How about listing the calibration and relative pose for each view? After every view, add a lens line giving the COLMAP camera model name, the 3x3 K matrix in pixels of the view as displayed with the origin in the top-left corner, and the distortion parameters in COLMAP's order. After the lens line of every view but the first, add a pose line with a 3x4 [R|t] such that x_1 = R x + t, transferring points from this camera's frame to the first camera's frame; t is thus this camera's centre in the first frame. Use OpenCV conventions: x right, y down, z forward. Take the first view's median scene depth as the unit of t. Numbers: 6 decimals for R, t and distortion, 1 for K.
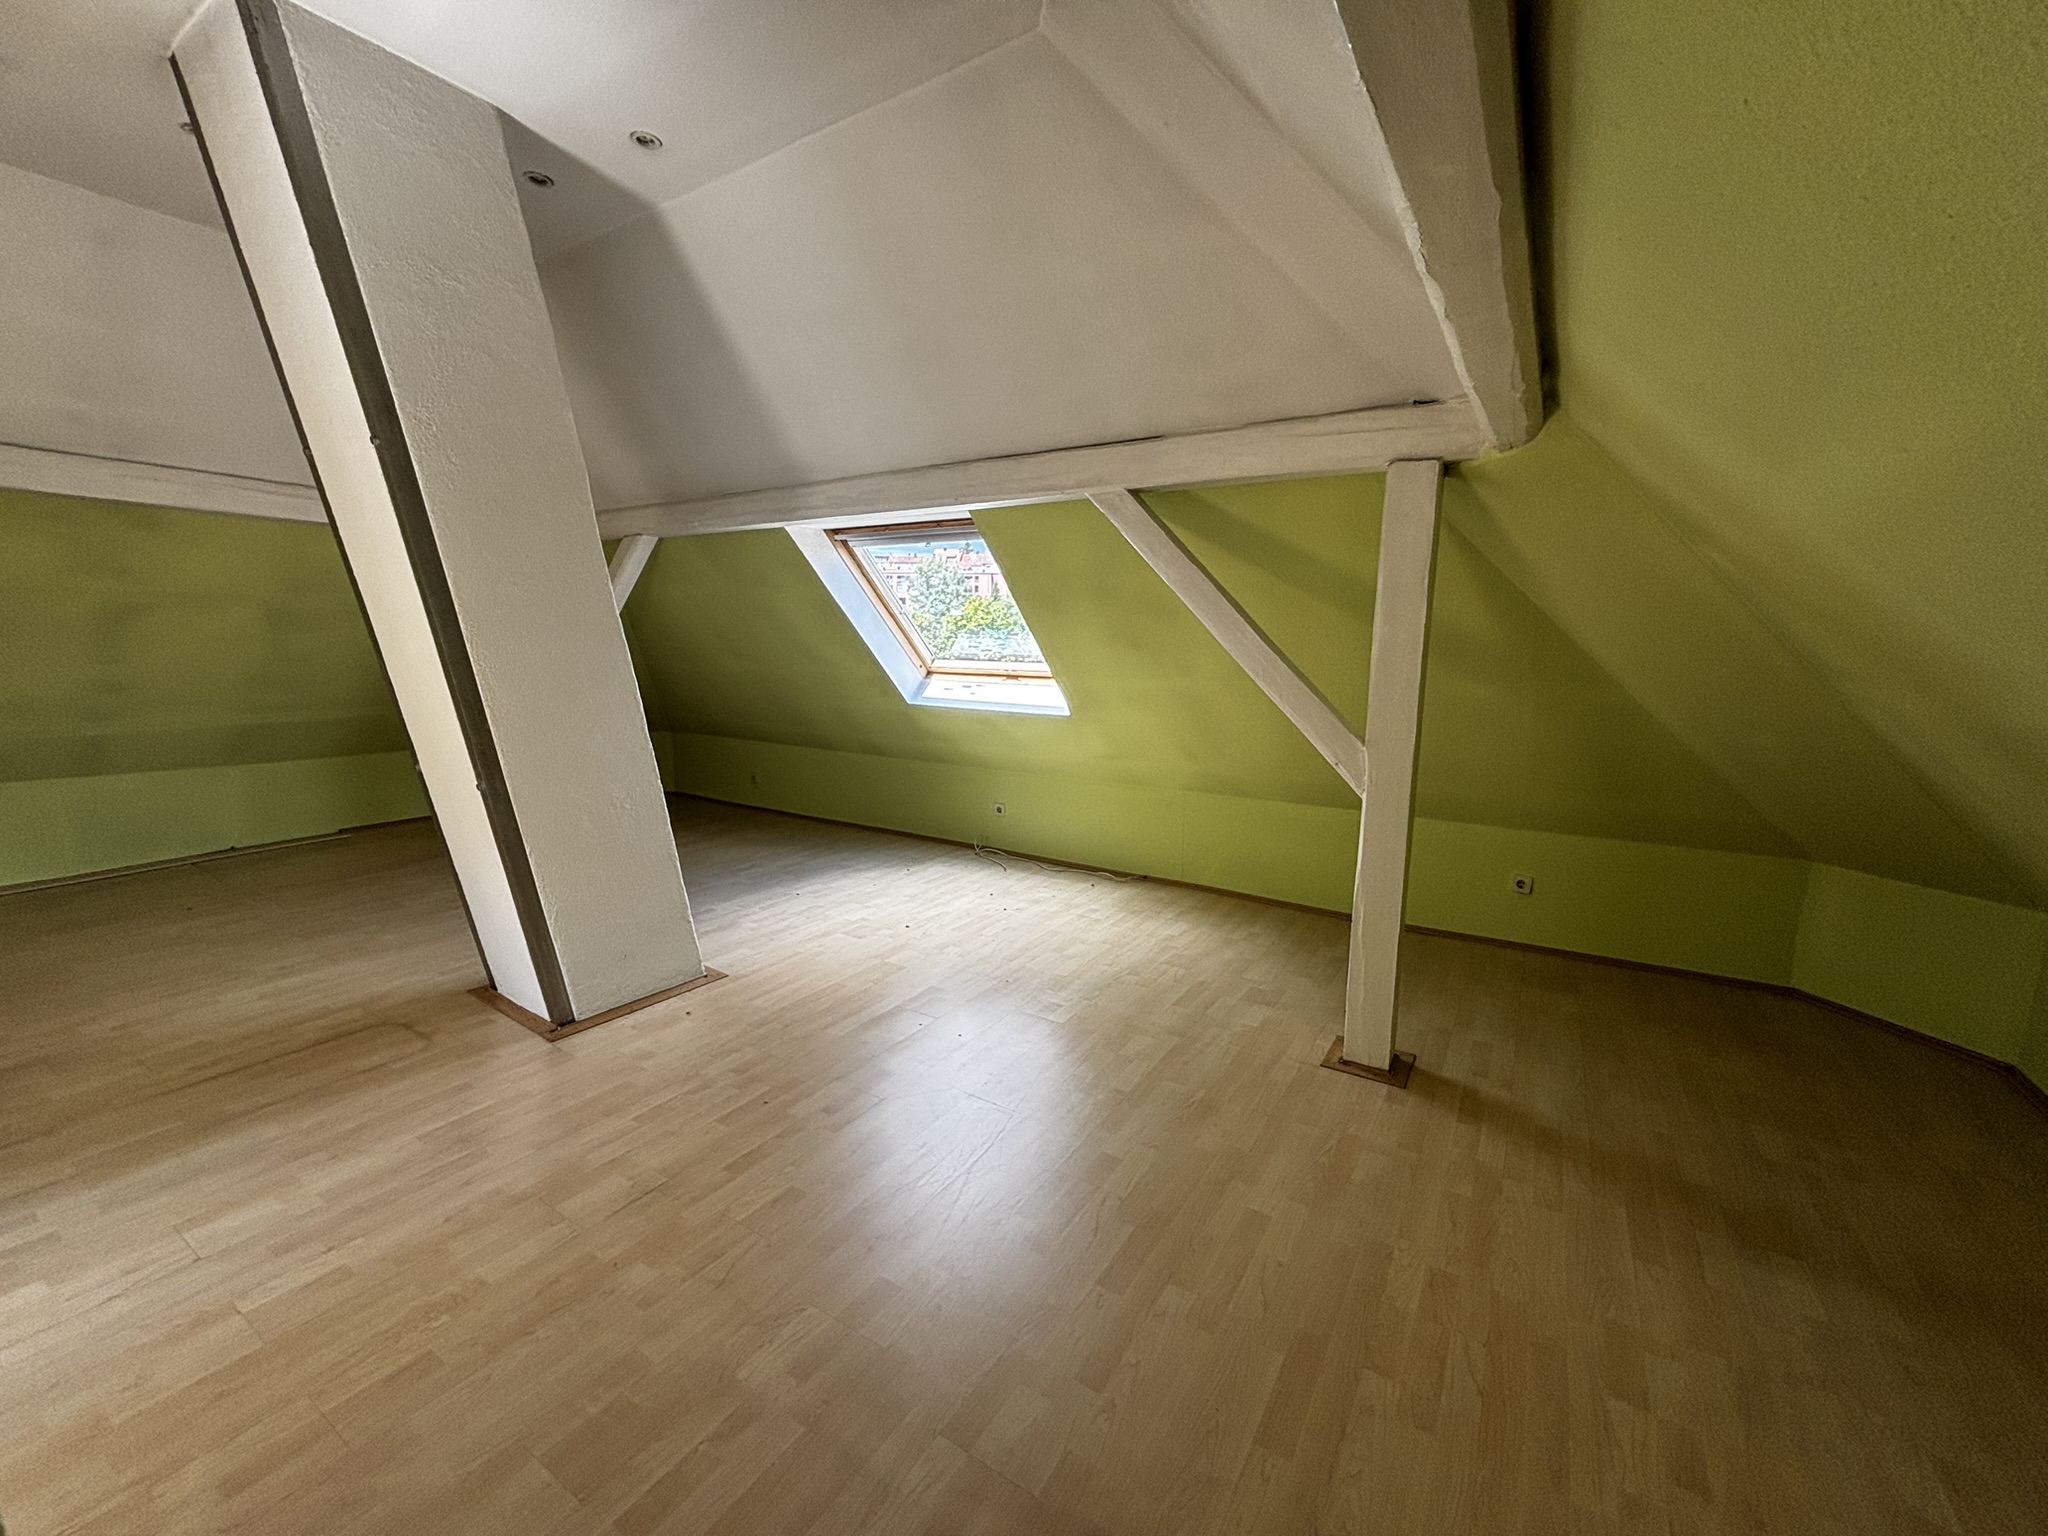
lens RADIAL K [[832.1, 0, 1024.7], [0, 832.1, 765.9], [0, 0, 1]] dist [0.002018, 0.001221]
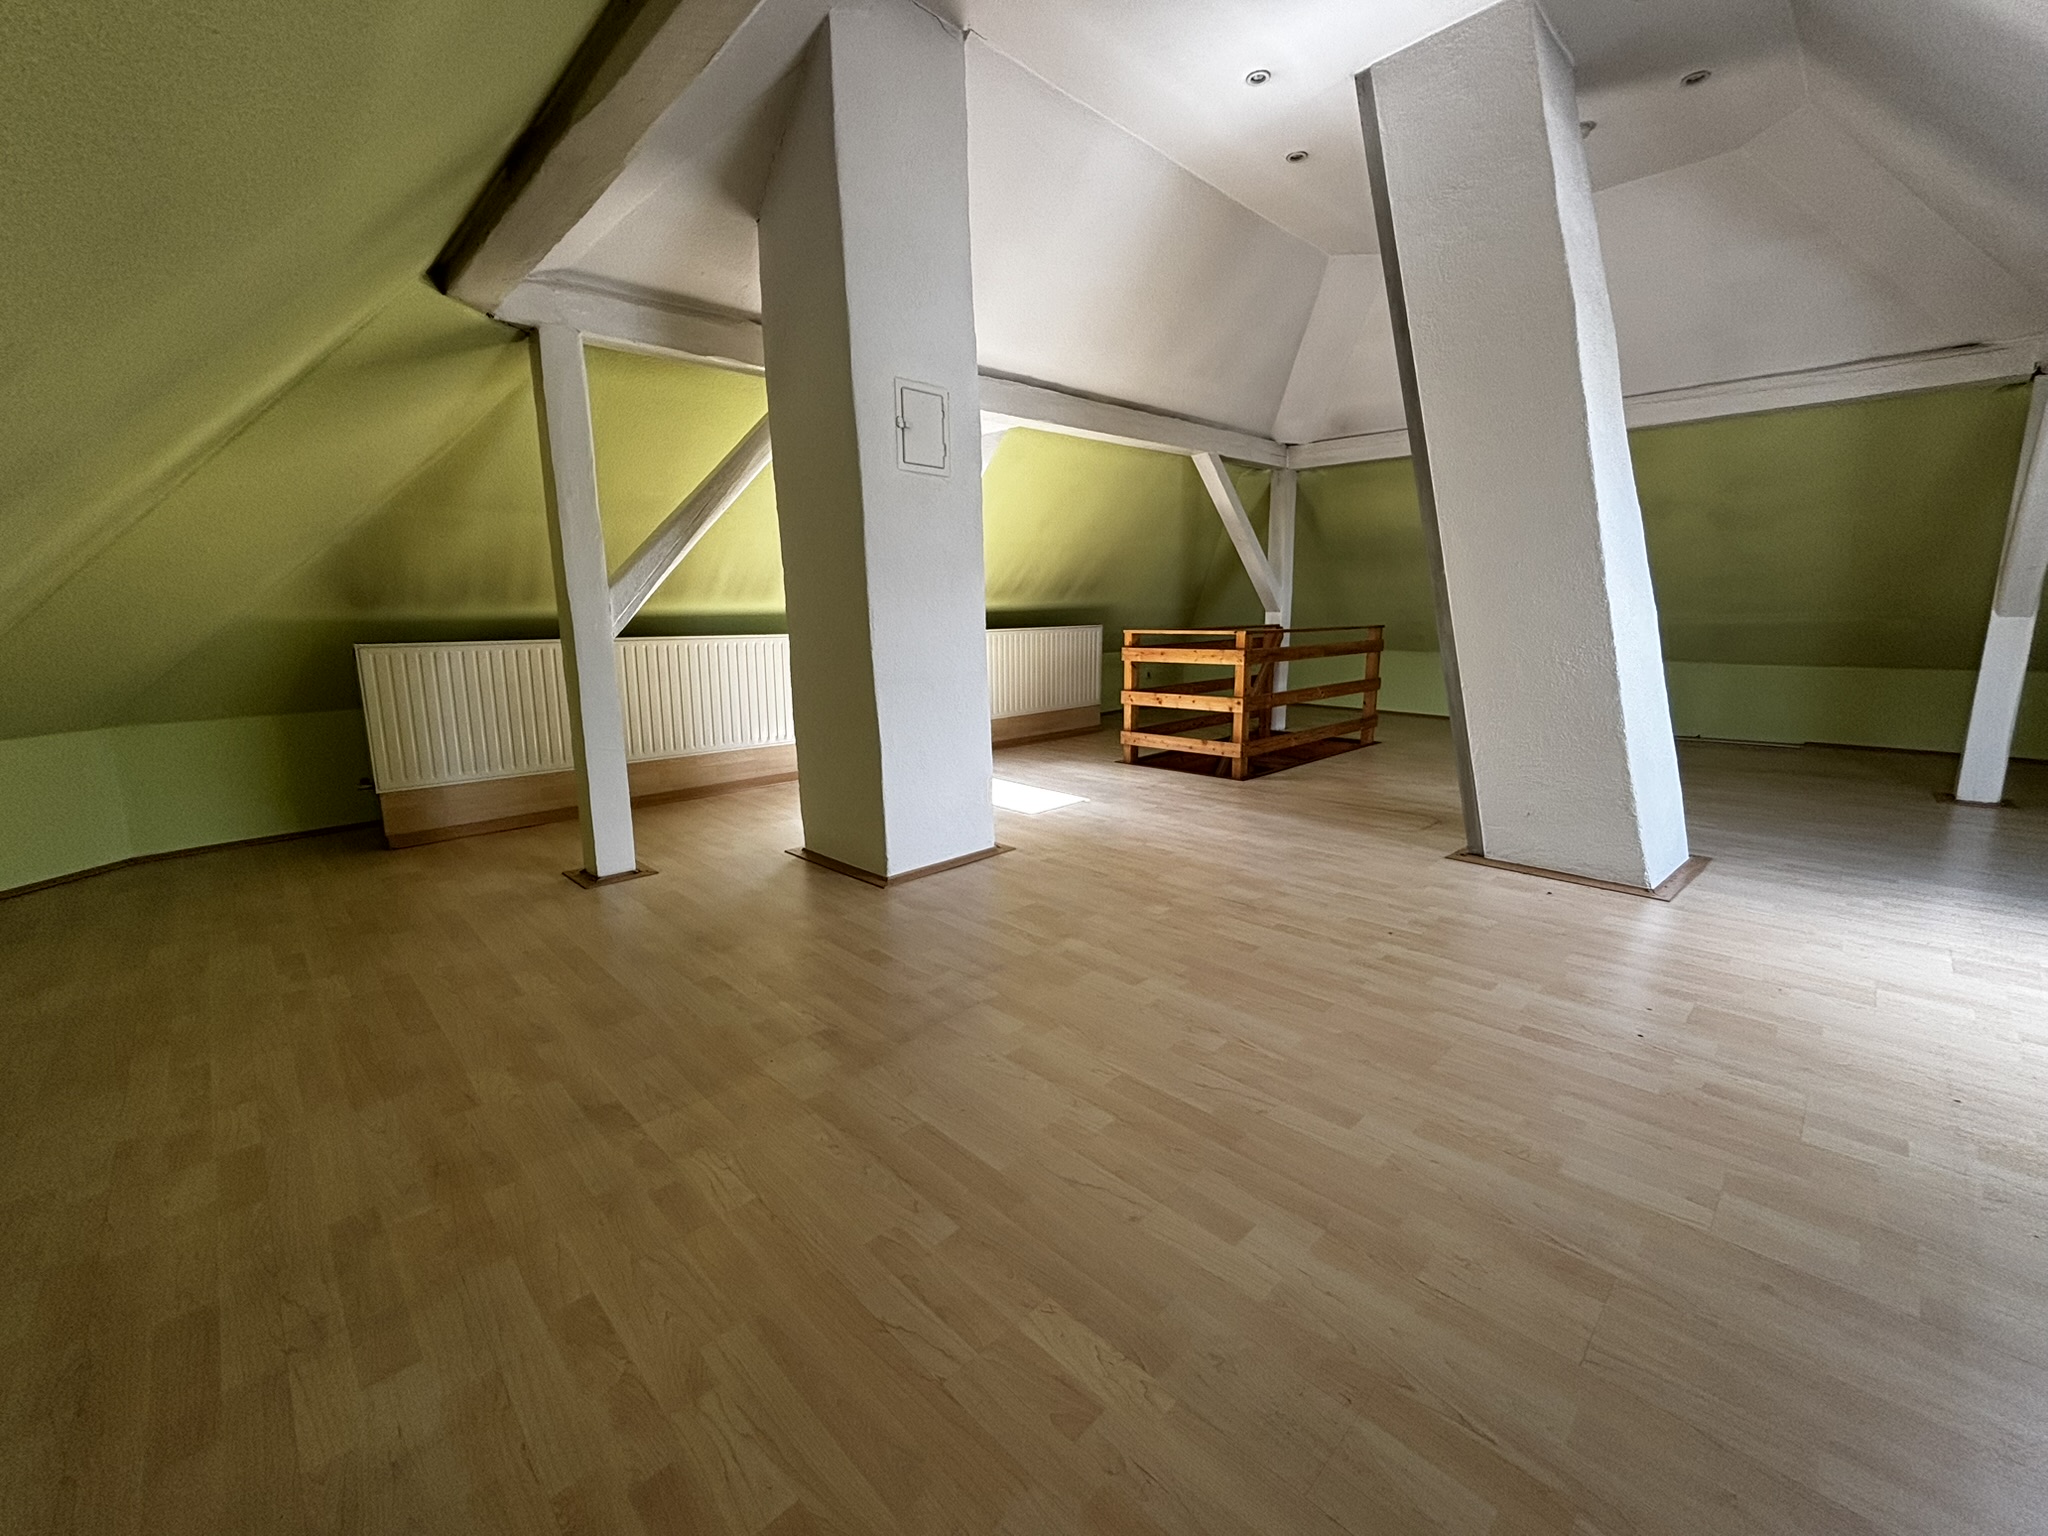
lens RADIAL K [[832.1, 0, 1024.6], [0, 832.1, 762.7], [0, 0, 1]] dist [0.002018, 0.001221]
pose [[-0.224883, 0.167969, -0.959799, 0.857426], [-0.133647, 0.970403, 0.201138, 0.074419], [0.965177, 0.173507, -0.195778, 0.880495]]
